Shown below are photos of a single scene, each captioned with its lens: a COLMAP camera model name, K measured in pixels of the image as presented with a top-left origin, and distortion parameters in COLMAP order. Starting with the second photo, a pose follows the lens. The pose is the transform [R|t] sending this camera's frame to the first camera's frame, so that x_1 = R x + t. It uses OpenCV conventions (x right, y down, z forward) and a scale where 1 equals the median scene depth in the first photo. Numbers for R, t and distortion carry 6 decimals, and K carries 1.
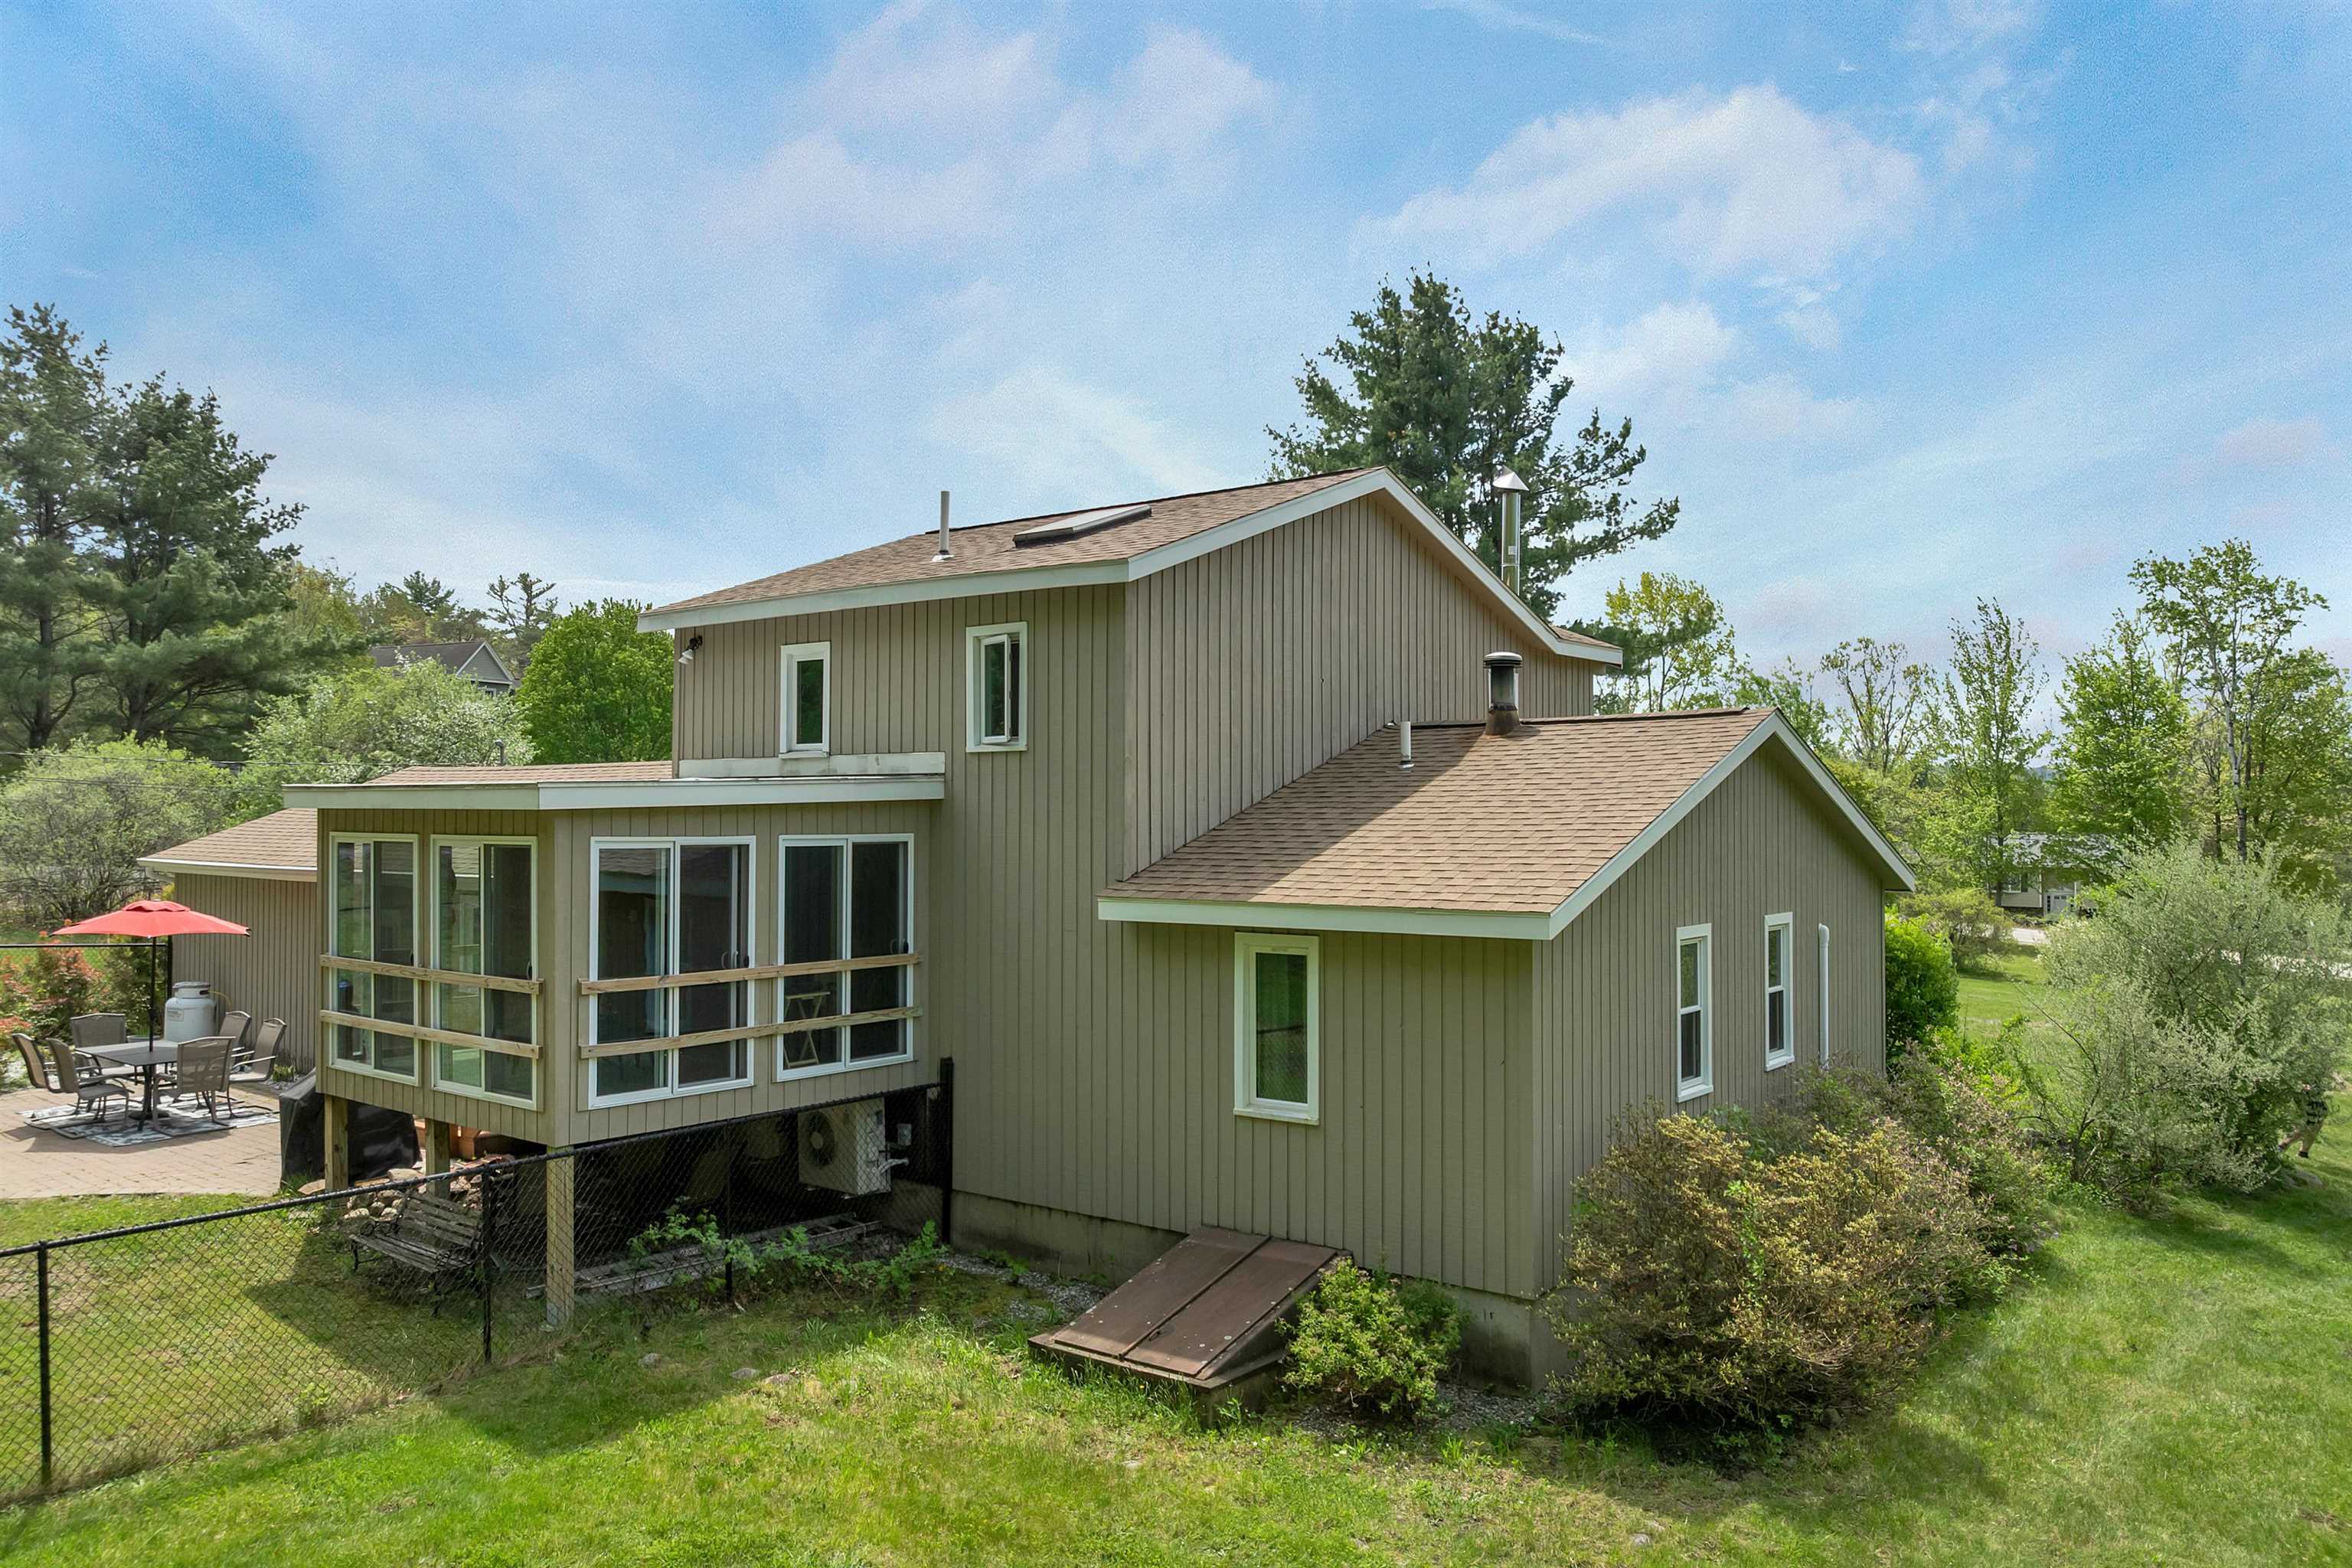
lens RADIAL K [[1704.3, 0, 1176.0], [0, 1704.3, 784.0], [0, 0, 1]] dist [-0.036951, -0.002989]
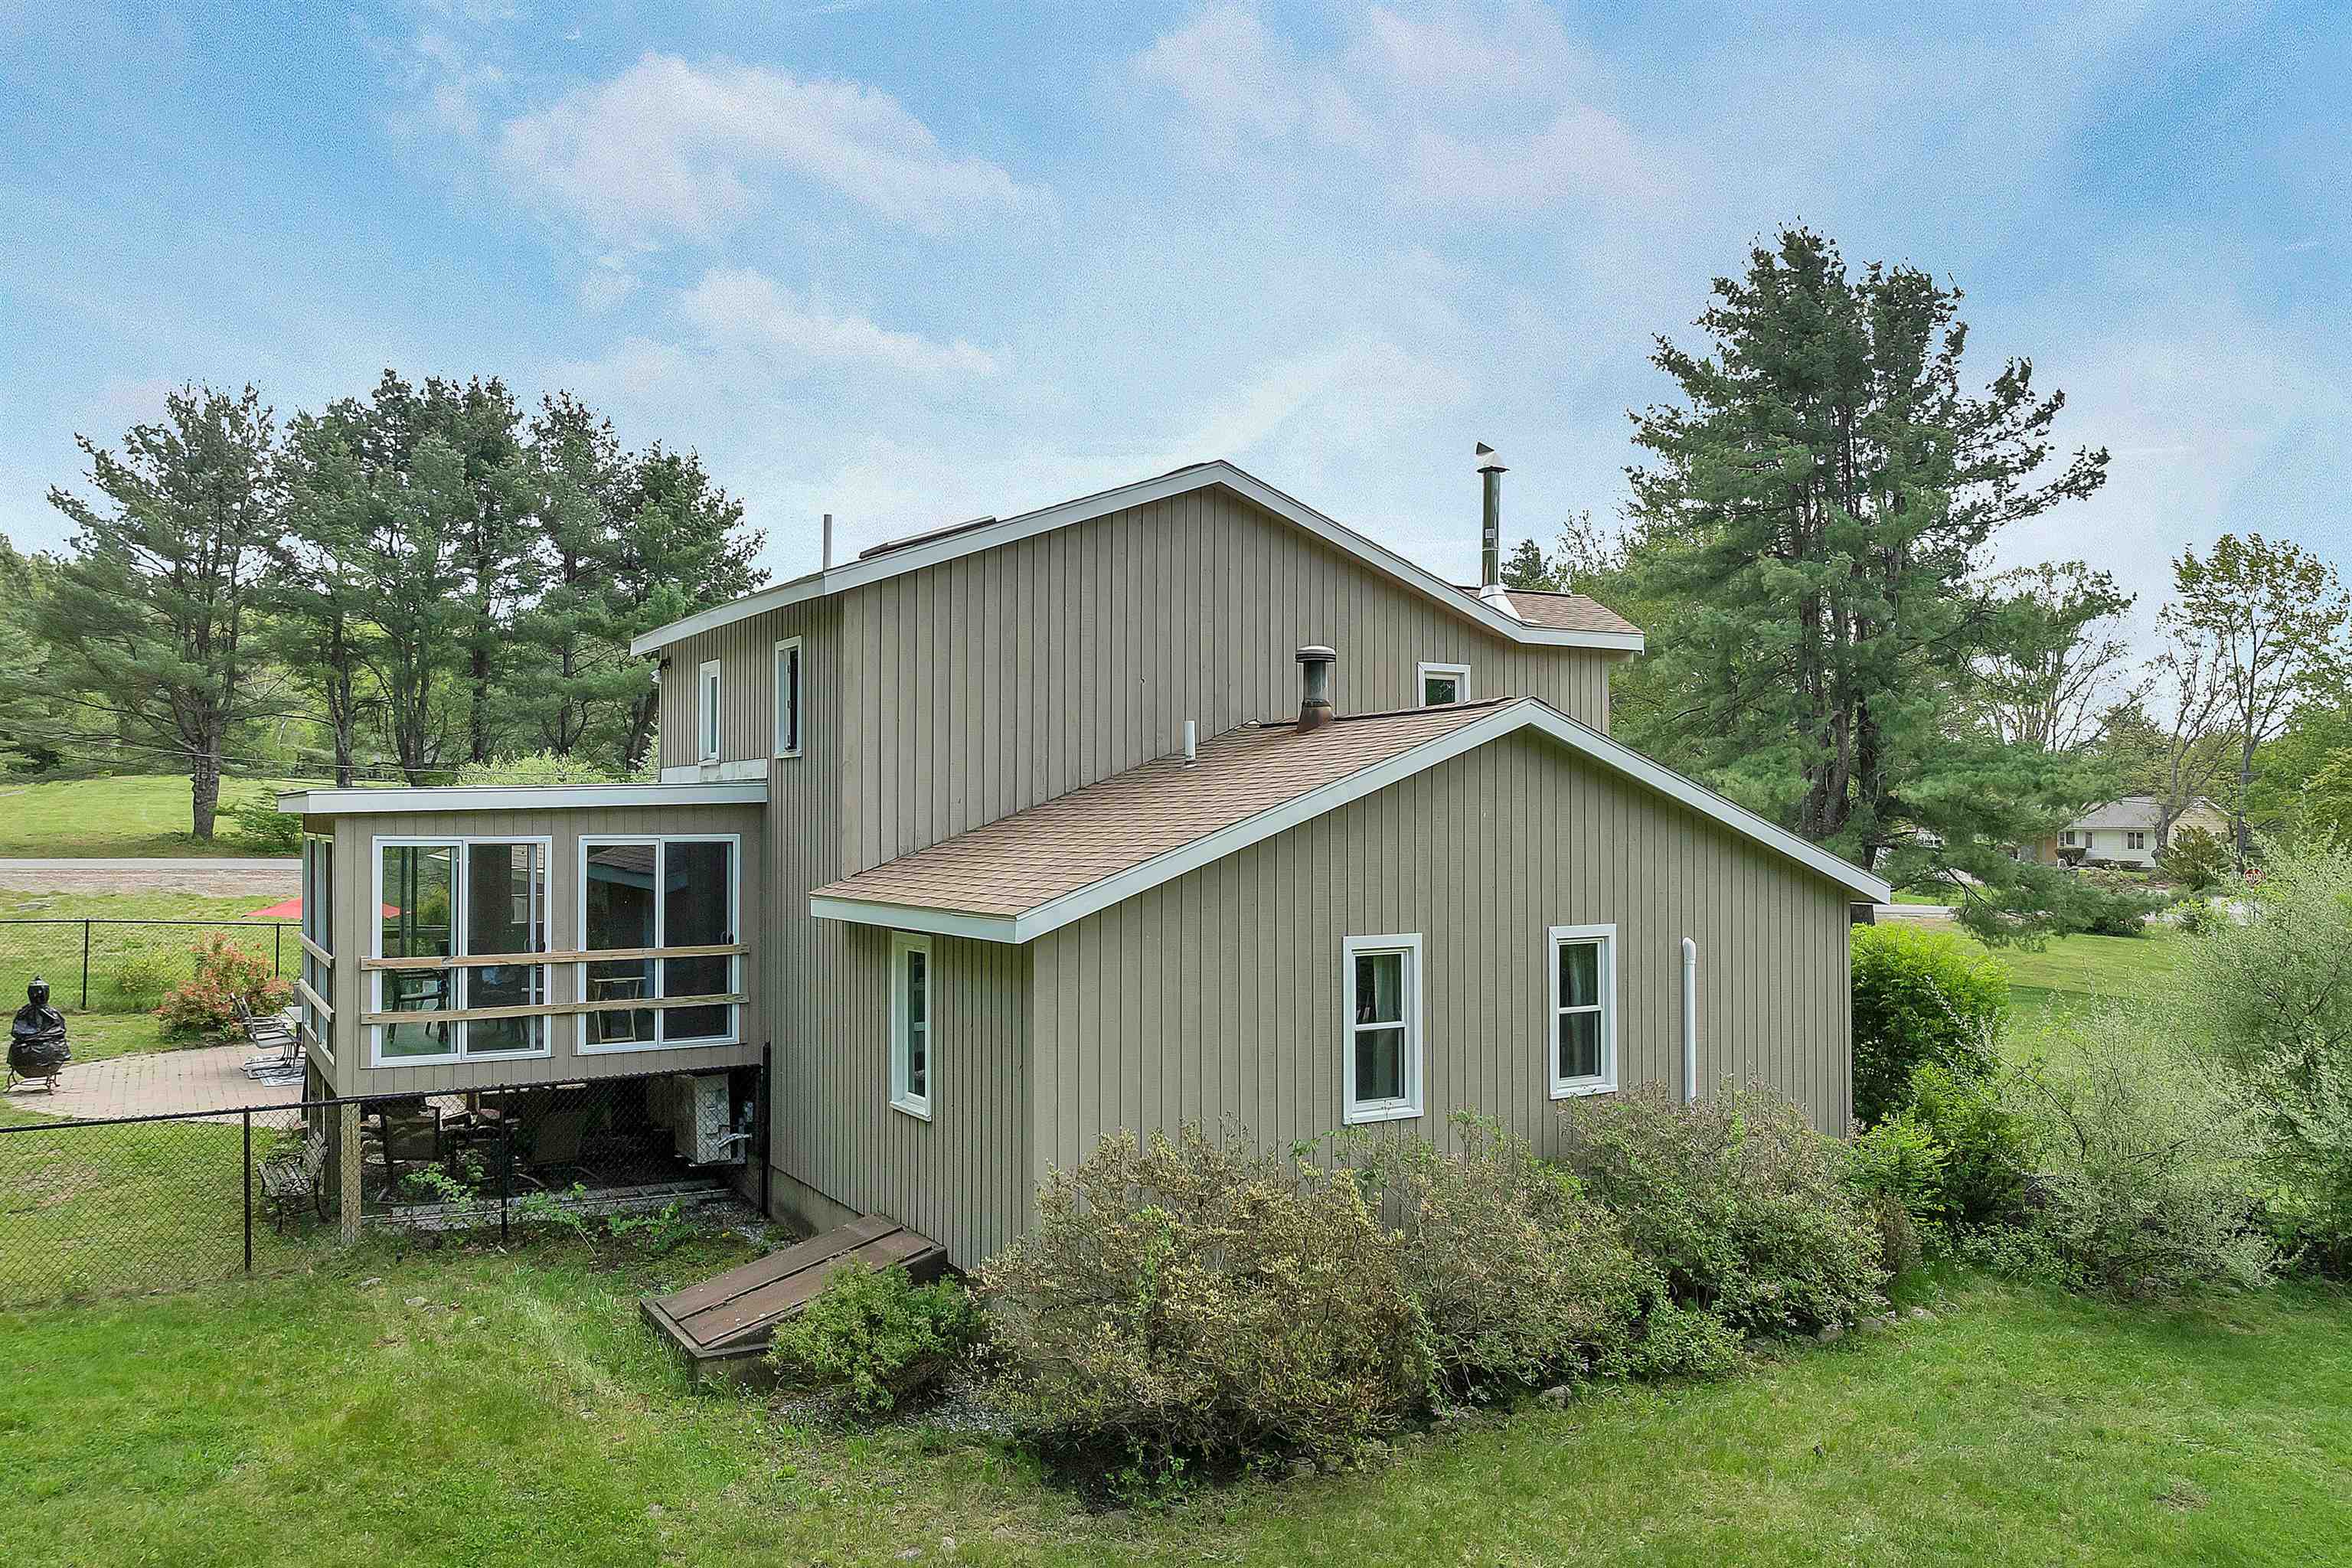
lens RADIAL K [[1706.0, 0, 1175.2], [0, 1706.0, 731.9], [0, 0, 1]] dist [-0.040994, -0.004412]
pose [[0.935471, -0.020241, -0.352825, 0.495069], [0.009725, 0.999455, -0.031553, 0.000510], [0.353271, 0.026086, 0.935157, 0.076468]]
